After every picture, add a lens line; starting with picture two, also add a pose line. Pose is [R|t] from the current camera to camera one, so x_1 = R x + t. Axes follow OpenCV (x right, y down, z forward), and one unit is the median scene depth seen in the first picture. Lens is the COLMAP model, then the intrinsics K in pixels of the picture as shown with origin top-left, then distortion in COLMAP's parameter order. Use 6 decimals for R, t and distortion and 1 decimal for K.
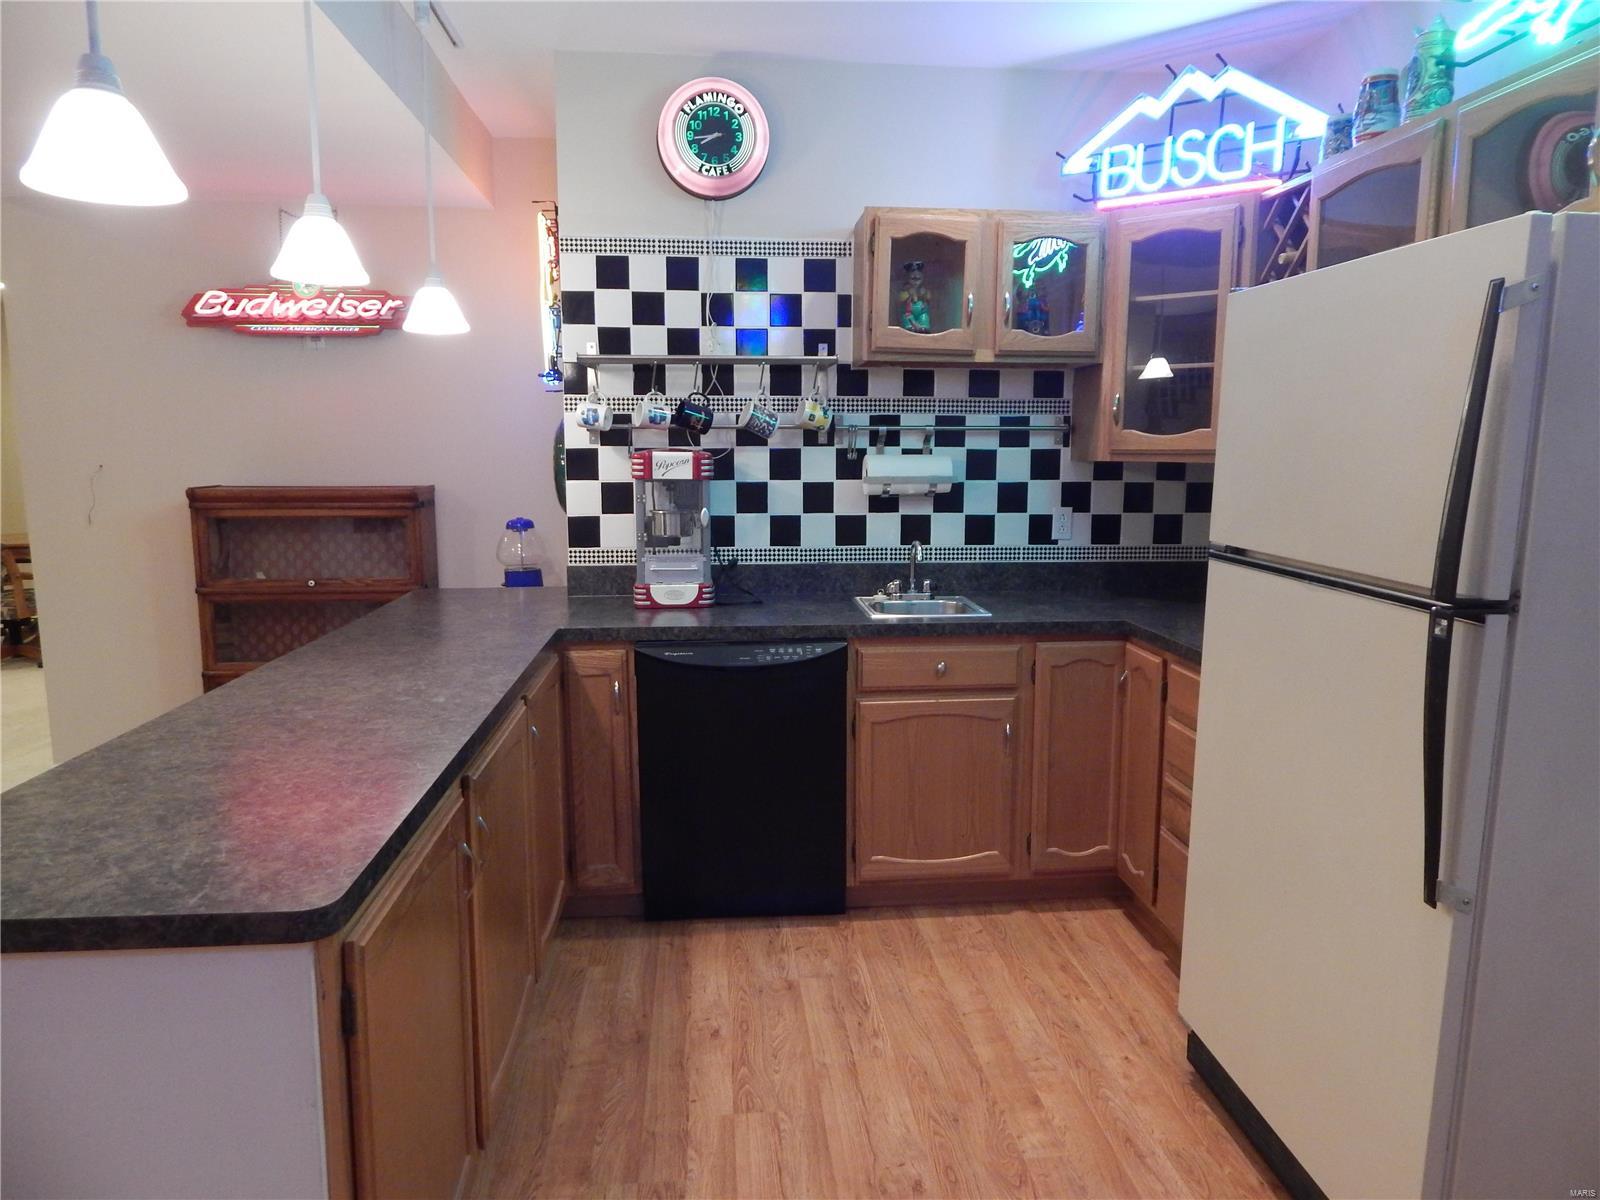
lens RADIAL K [[1040.5, 0, 810.5], [0, 1040.5, 598.2], [0, 0, 1]] dist [-0.005499, -0.000587]
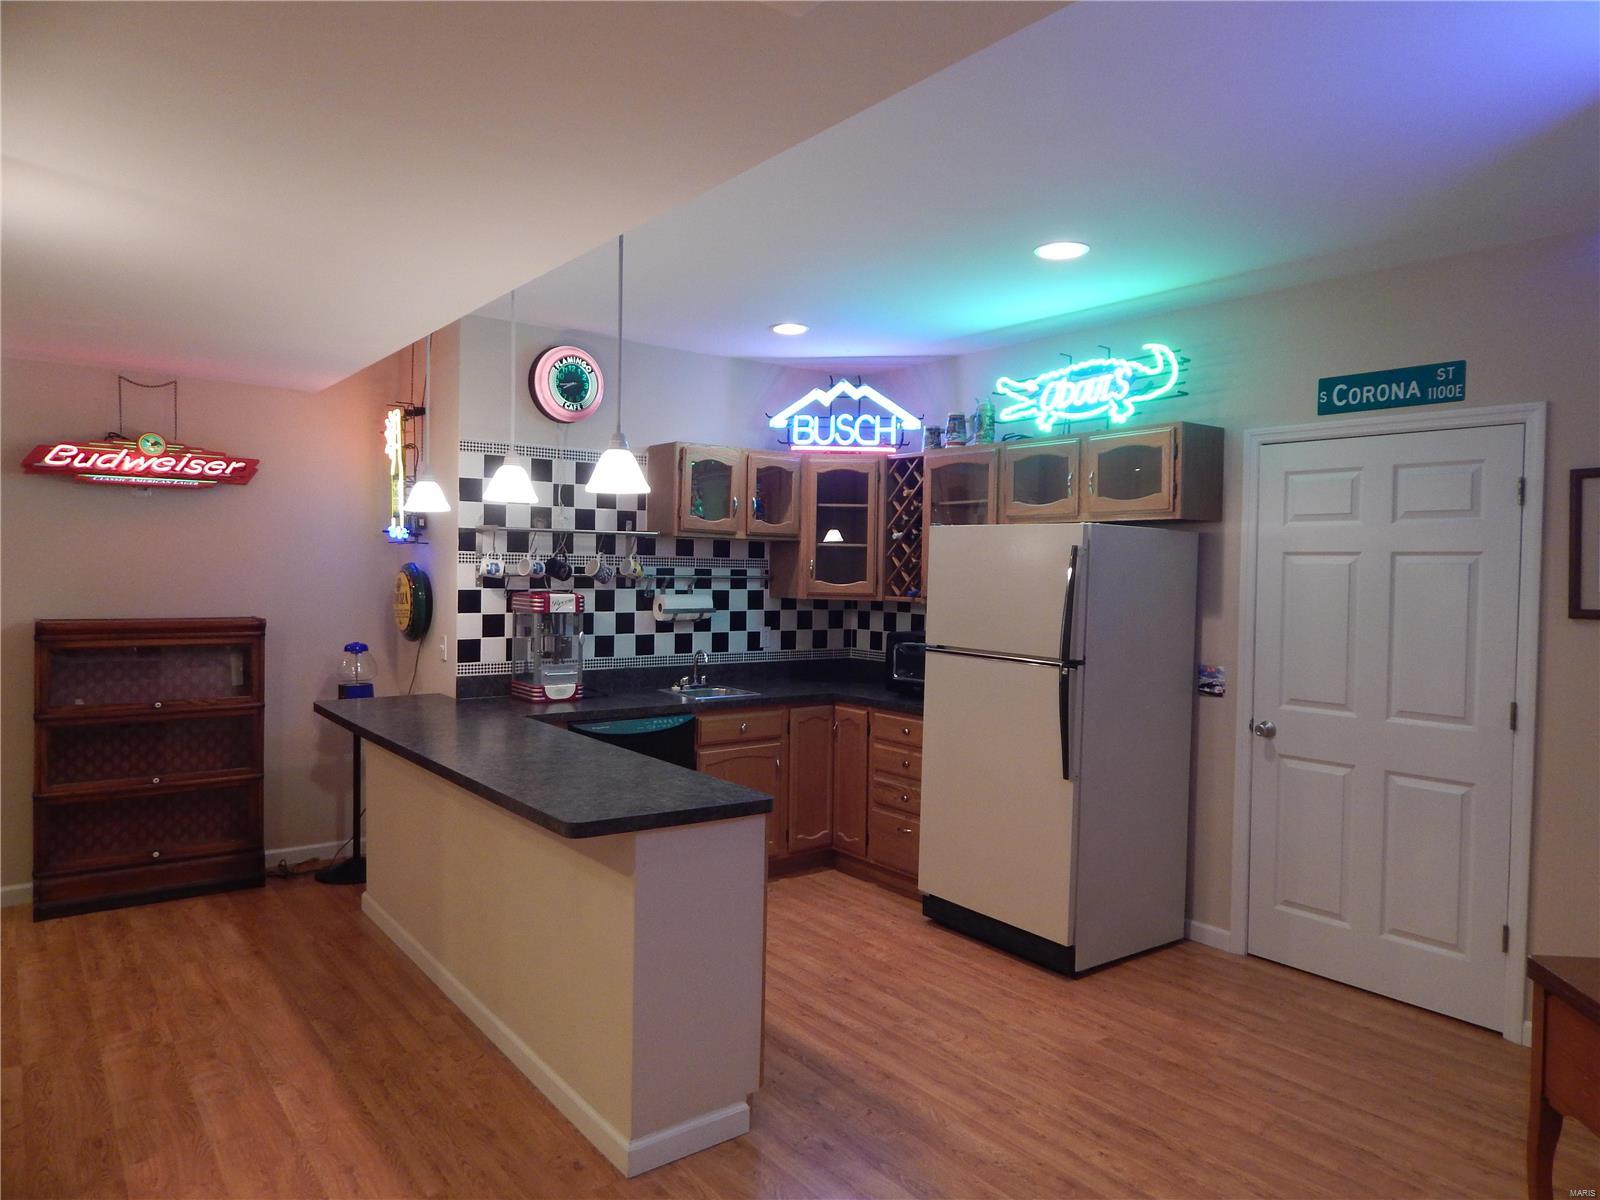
lens RADIAL K [[1040.5, 0, 800.2], [0, 1040.5, 602.6], [0, 0, 1]] dist [-0.005499, -0.000587]
pose [[0.850806, -0.004408, 0.525461, -0.601240], [0.060129, 0.994213, -0.089018, 0.021648], [-0.522028, 0.107332, 0.846148, -0.406297]]
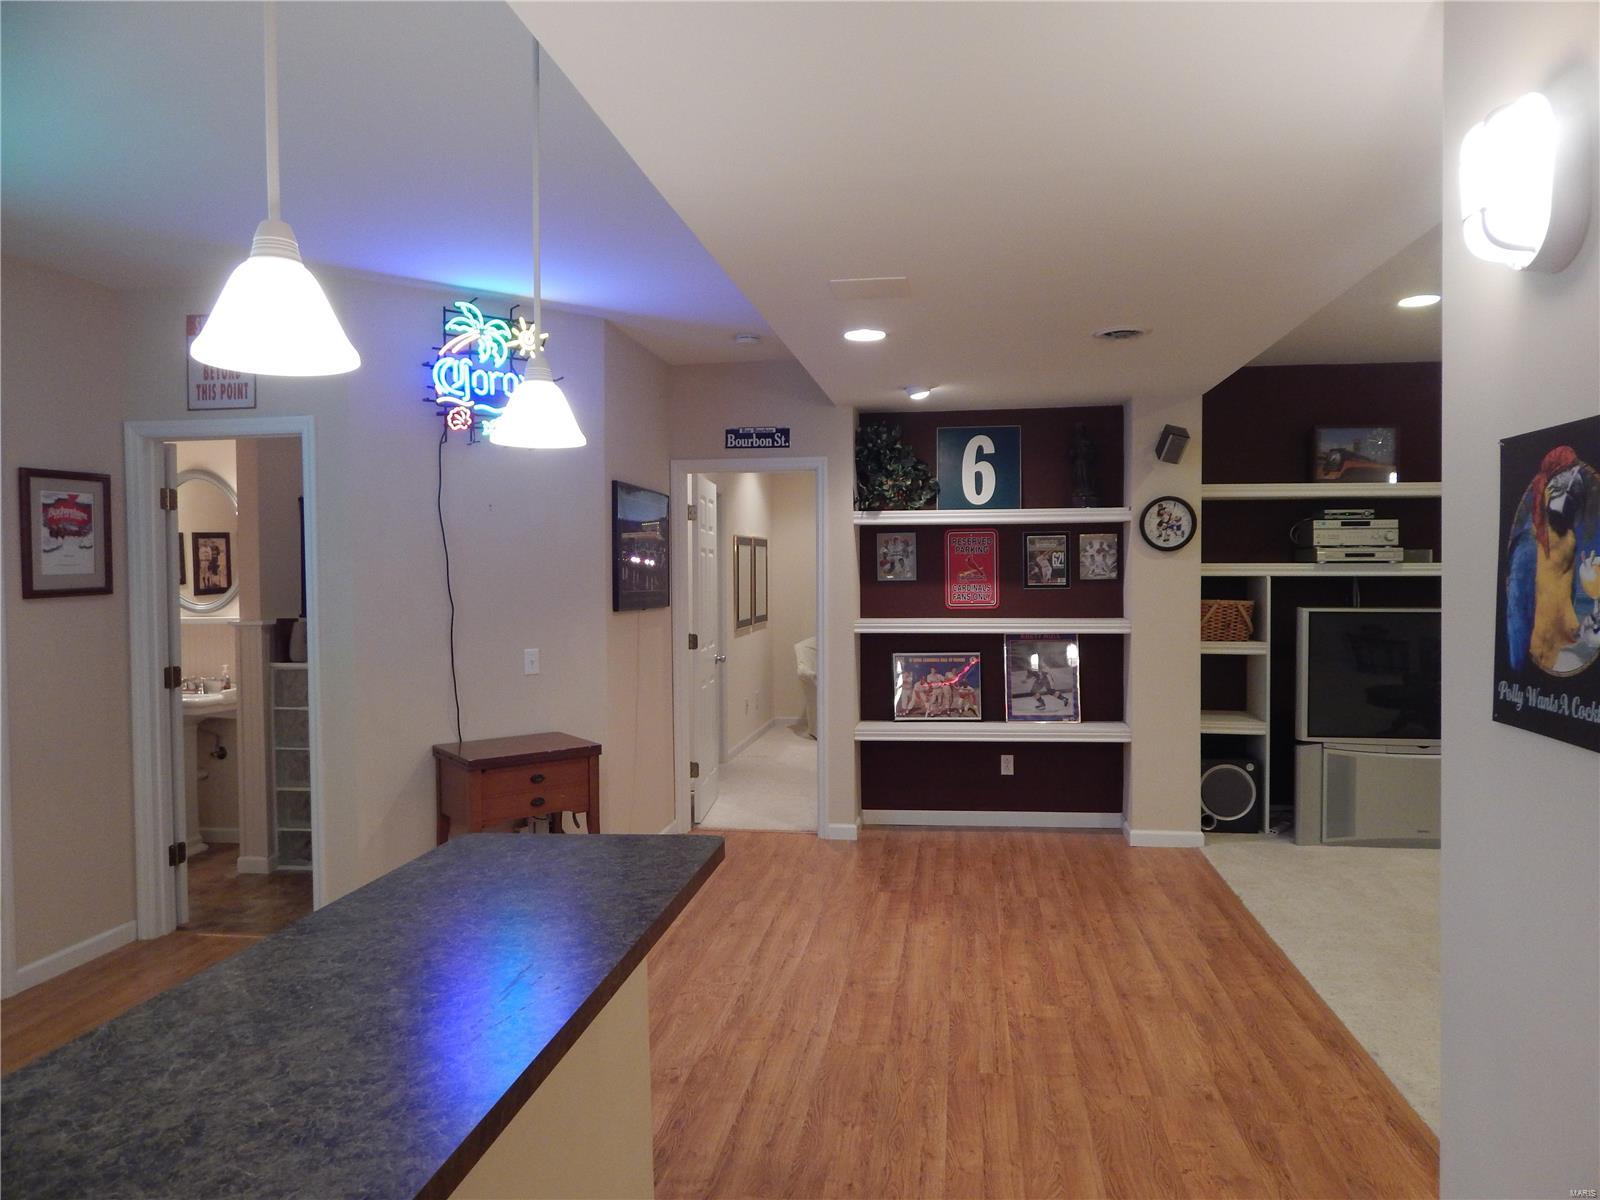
lens RADIAL K [[1040.5, 0, 802.5], [0, 1040.5, 593.1], [0, 0, 1]] dist [-0.005499, -0.000587]
pose [[-0.968727, 0.003530, 0.248106, -0.645301], [0.044470, 0.986179, 0.159604, -0.146198], [-0.244113, 0.165646, -0.955495, 0.802417]]
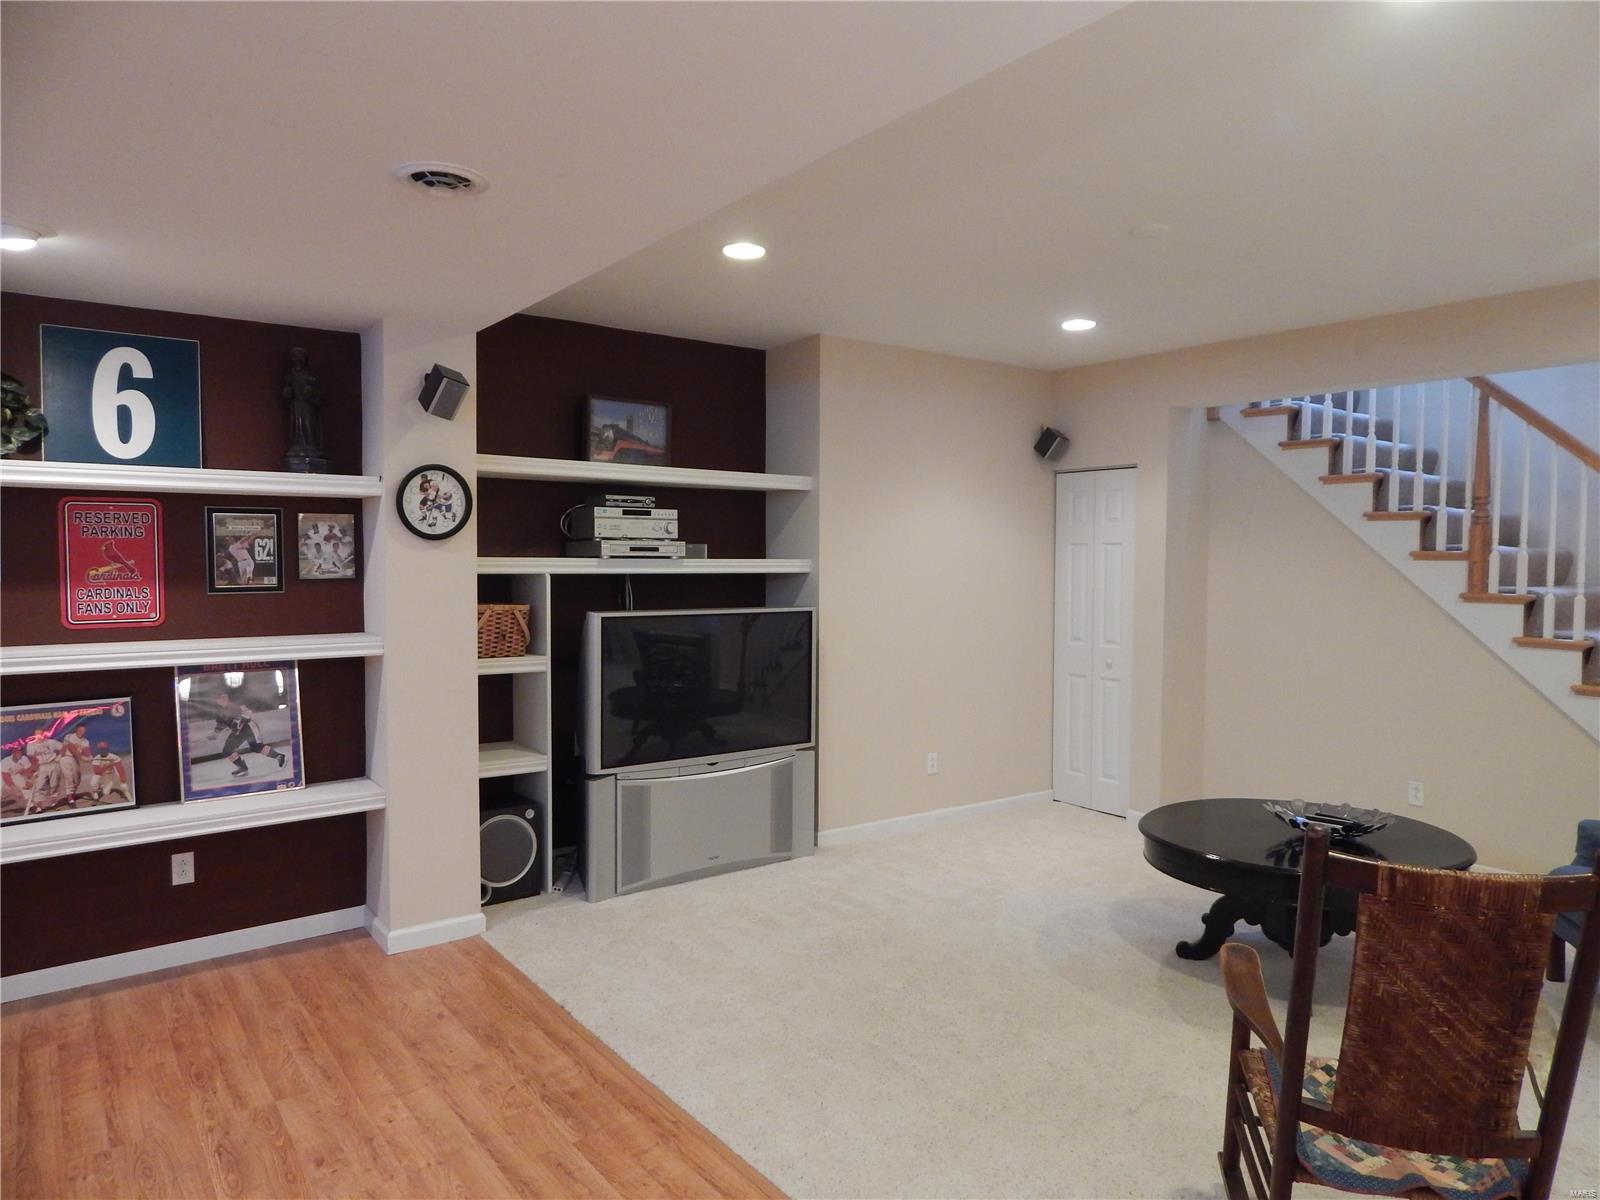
lens RADIAL K [[1040.5, 0, 801.0], [0, 1040.5, 592.1], [0, 0, 1]] dist [-0.005499, -0.000587]
pose [[-0.856623, 0.017302, -0.515652, -0.547645], [-0.071690, 0.985751, 0.152169, -0.081777], [0.510938, 0.167319, -0.843177, 0.351320]]
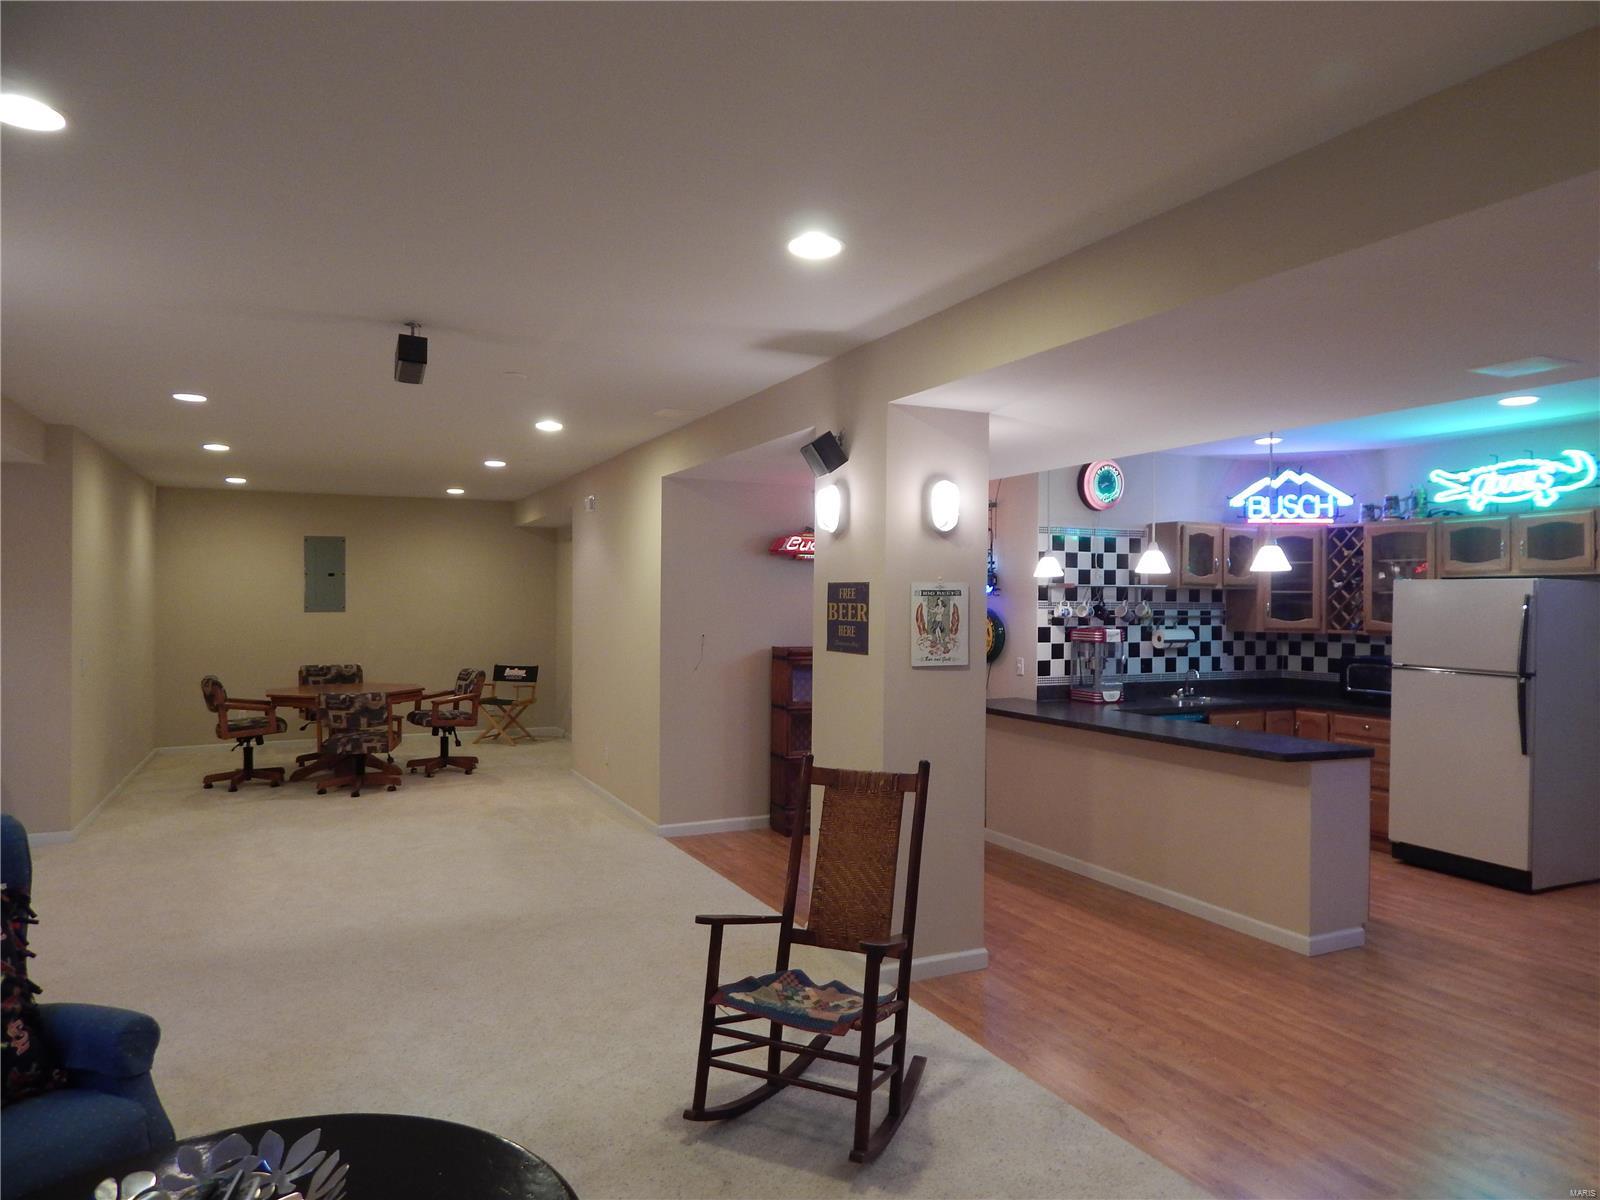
lens RADIAL K [[1040.5, 0, 800.9], [0, 1040.5, 599.8], [0, 0, 1]] dist [-0.005499, -0.000587]
pose [[0.939918, 0.004976, 0.341365, -1.433383], [0.043698, 0.989916, -0.134747, 0.058573], [-0.338594, 0.141568, 0.930222, -0.770666]]
